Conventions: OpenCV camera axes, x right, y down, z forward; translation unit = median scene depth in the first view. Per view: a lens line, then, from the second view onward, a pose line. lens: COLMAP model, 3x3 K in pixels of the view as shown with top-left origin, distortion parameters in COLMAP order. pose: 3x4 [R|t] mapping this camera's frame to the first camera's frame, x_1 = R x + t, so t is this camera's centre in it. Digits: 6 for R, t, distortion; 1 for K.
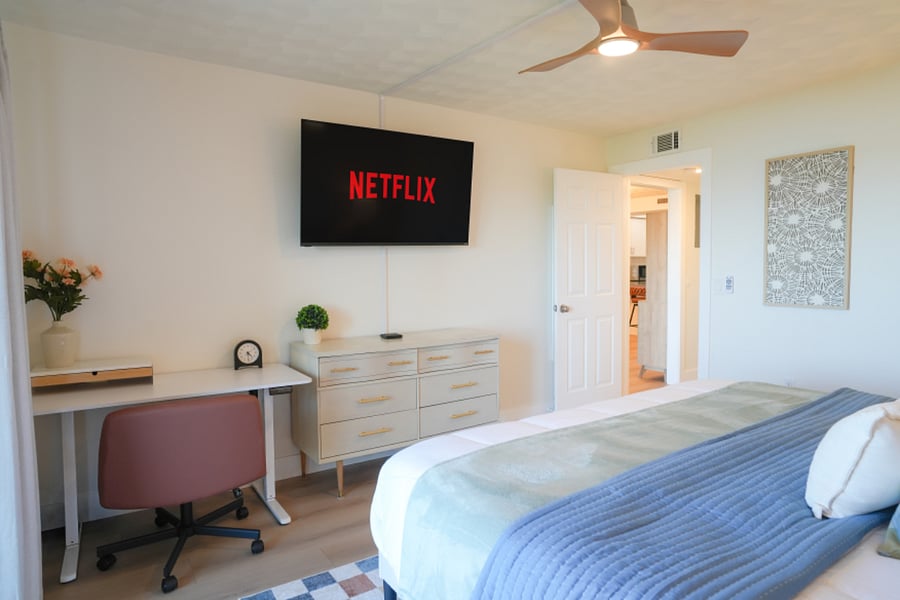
lens RADIAL K [[538.3, 0, 449.2], [0, 538.3, 298.5], [0, 0, 1]] dist [-0.079378, 0.063109]
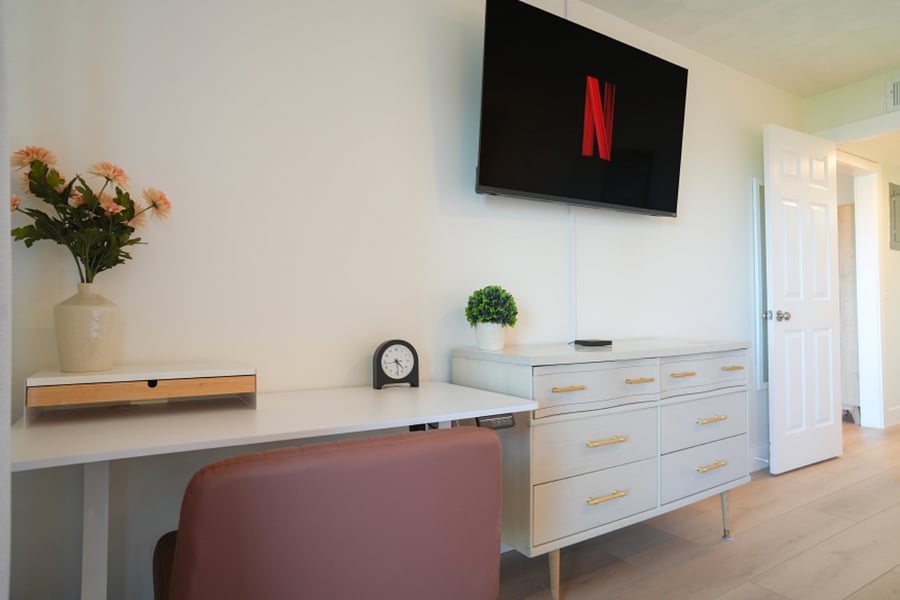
lens RADIAL K [[538.3, 0, 449.2], [0, 538.3, 298.5], [0, 0, 1]] dist [-0.079378, 0.063109]
pose [[0.999287, 0.001341, -0.037743, -0.301629], [-0.004470, 0.996545, -0.082935, 0.083326], [0.037502, 0.083044, 0.995840, 0.406525]]
